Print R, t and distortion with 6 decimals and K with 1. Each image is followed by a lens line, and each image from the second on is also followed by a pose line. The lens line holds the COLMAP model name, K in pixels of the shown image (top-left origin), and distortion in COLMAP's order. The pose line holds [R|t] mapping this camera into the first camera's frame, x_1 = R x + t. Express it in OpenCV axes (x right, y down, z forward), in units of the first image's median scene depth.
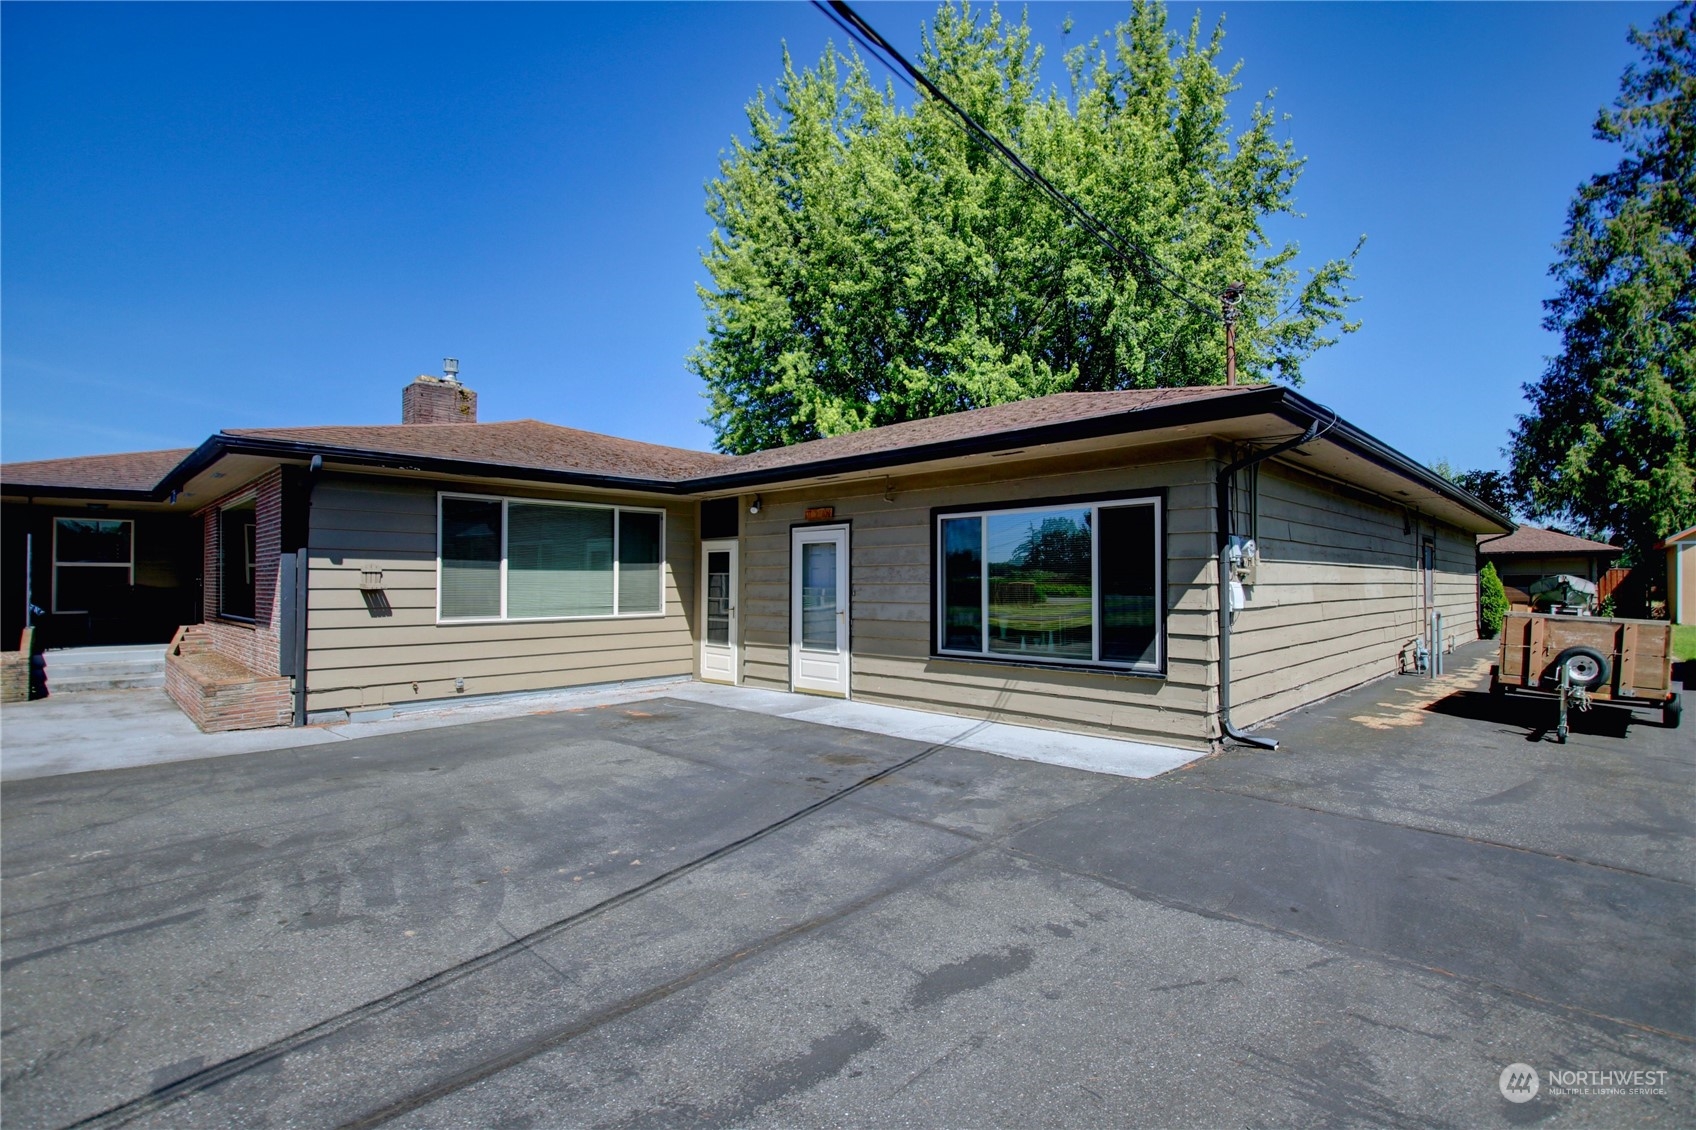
lens RADIAL K [[775.5, 0, 835.0], [0, 775.5, 573.2], [0, 0, 1]] dist [-0.032126, -0.001849]
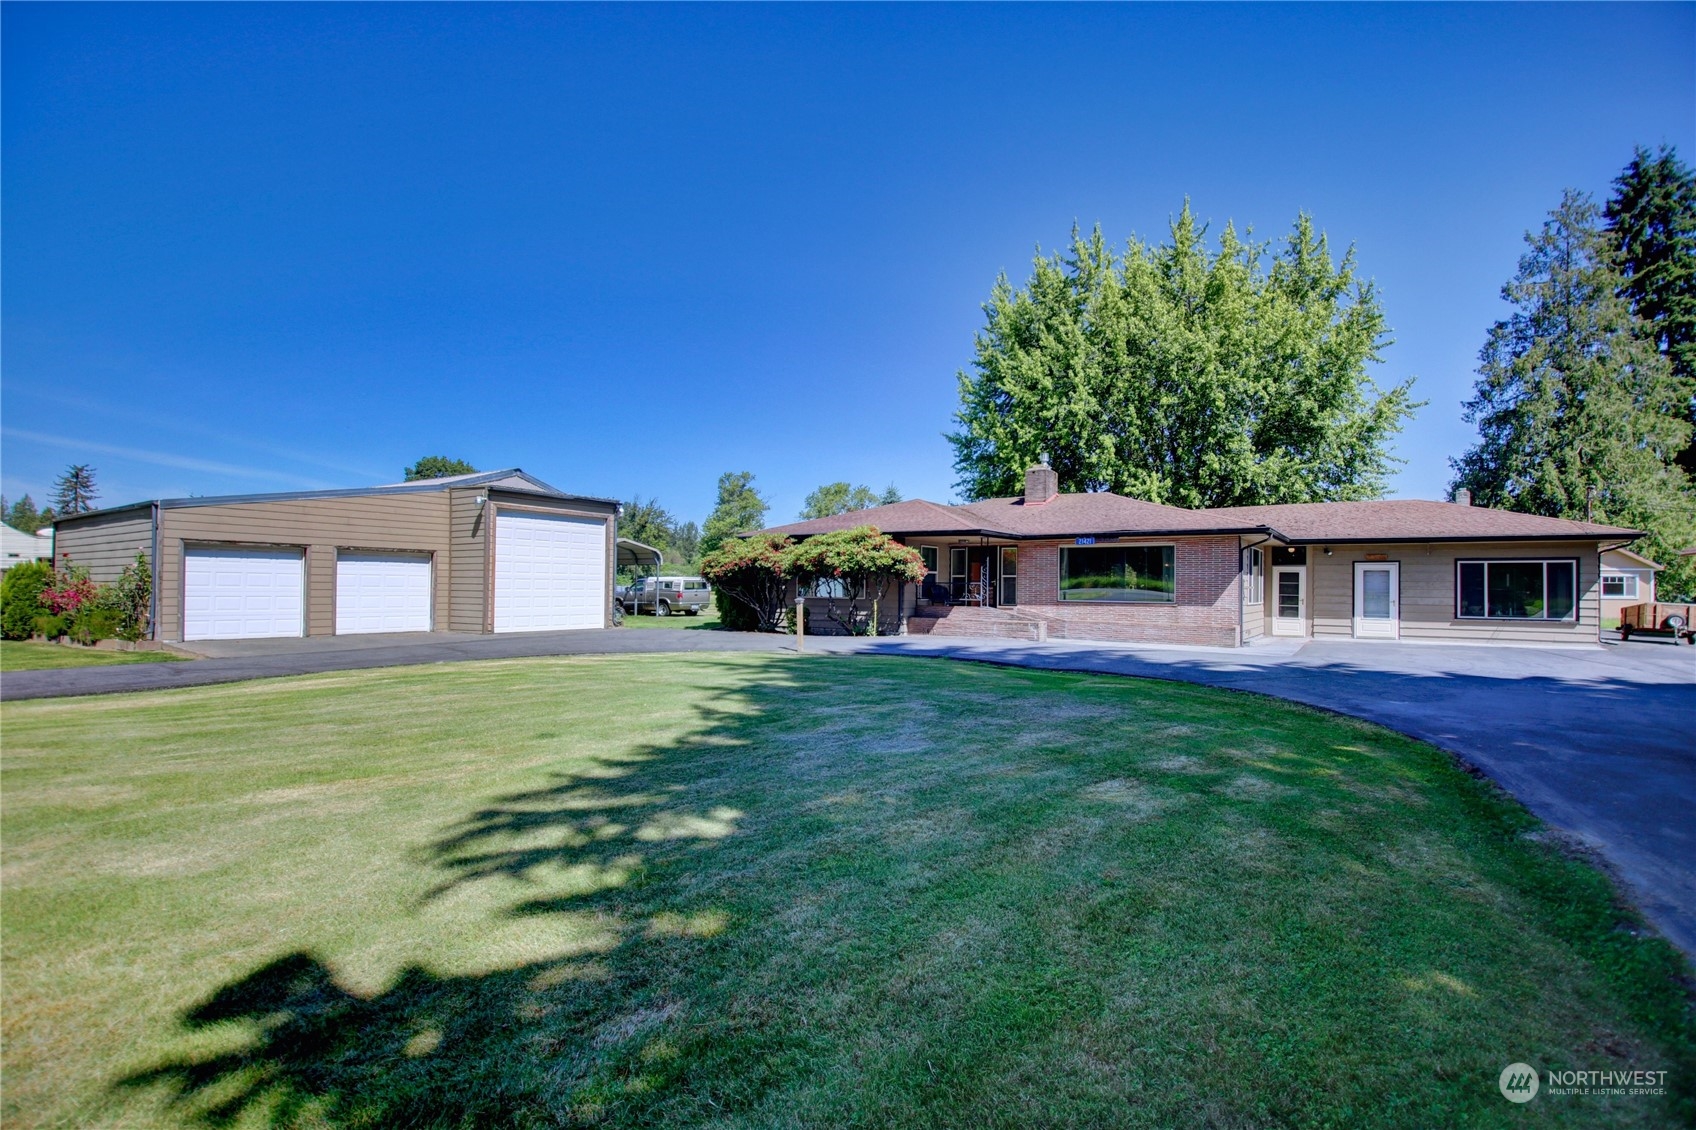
lens RADIAL K [[775.5, 0, 840.5], [0, 775.5, 570.4], [0, 0, 1]] dist [-0.032126, -0.001849]
pose [[0.981475, 0.015519, 0.190959, -2.016309], [-0.014482, 0.999872, -0.006825, -0.001762], [-0.191041, 0.003933, 0.981574, -0.881685]]
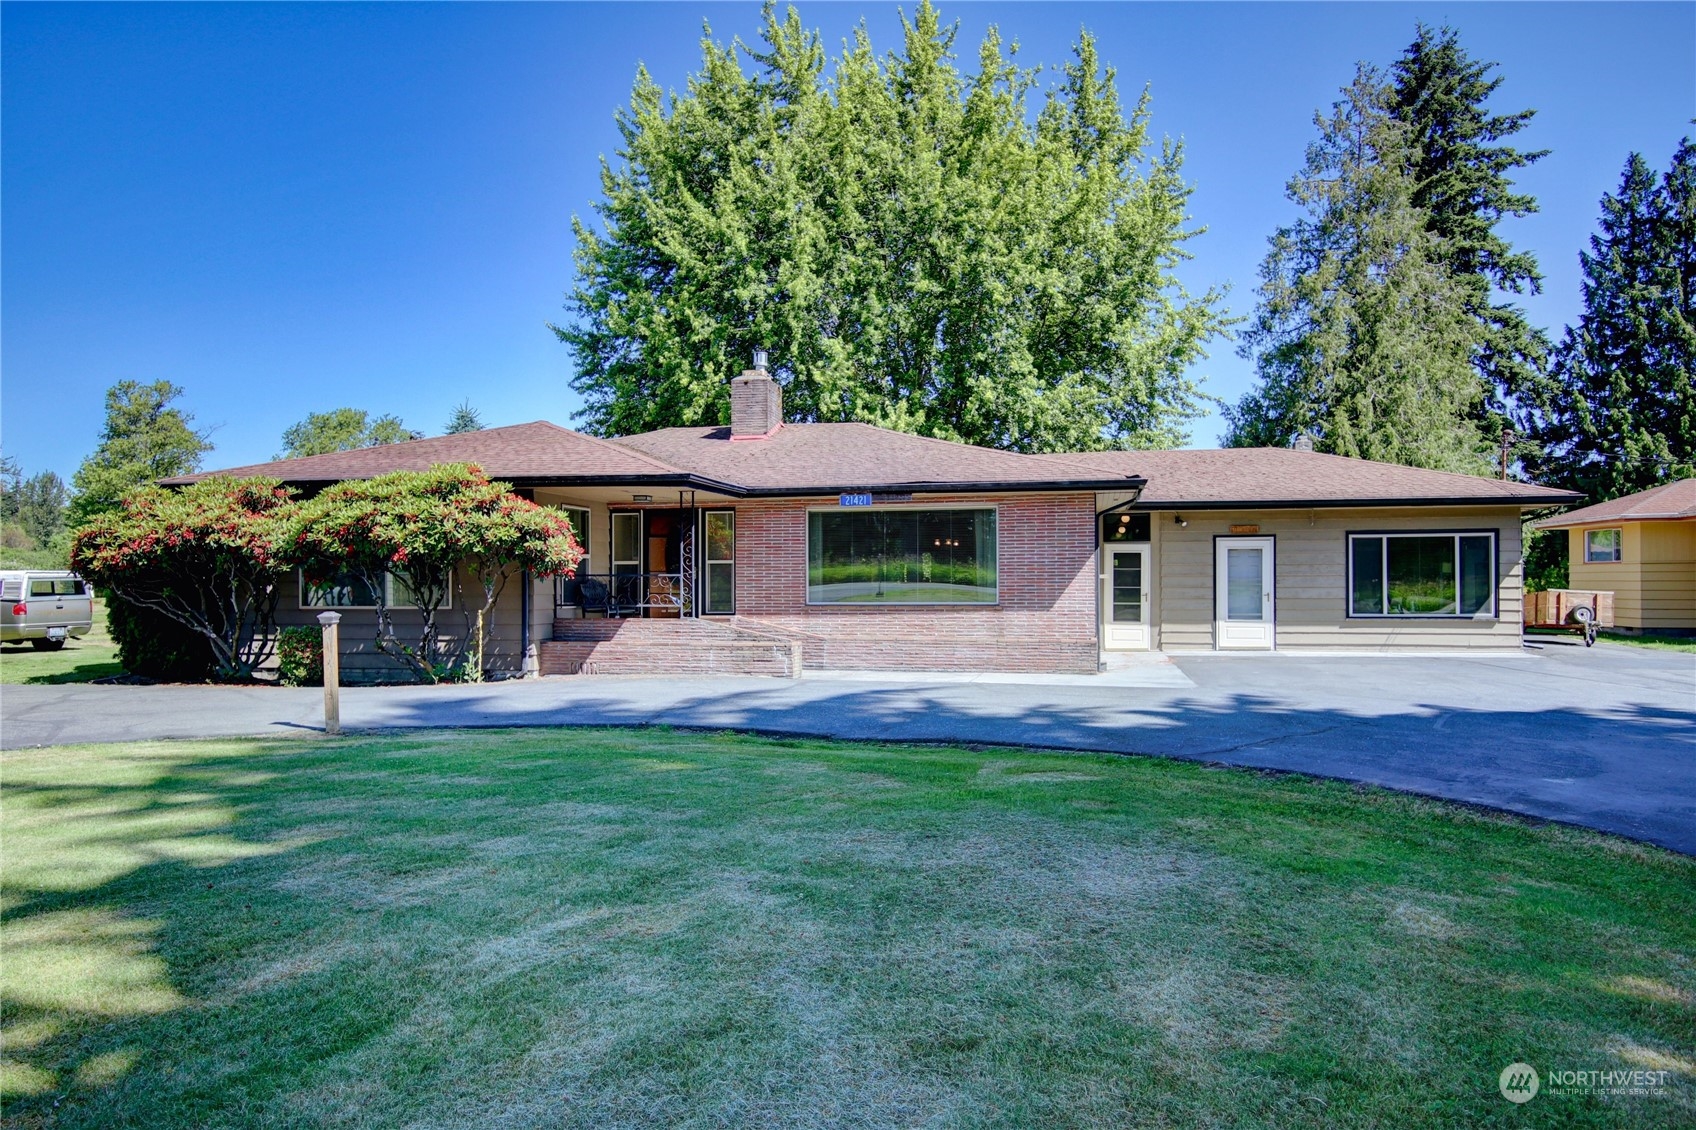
lens RADIAL K [[1153.9, 0, 834.2], [0, 1153.9, 572.9], [0, 0, 1]] dist [0.014783, -0.007250]
pose [[0.827707, 0.001449, 0.561159, -2.006832], [-0.004037, 0.999986, 0.003373, 0.003444], [-0.561146, -0.005057, 0.827701, -0.420187]]
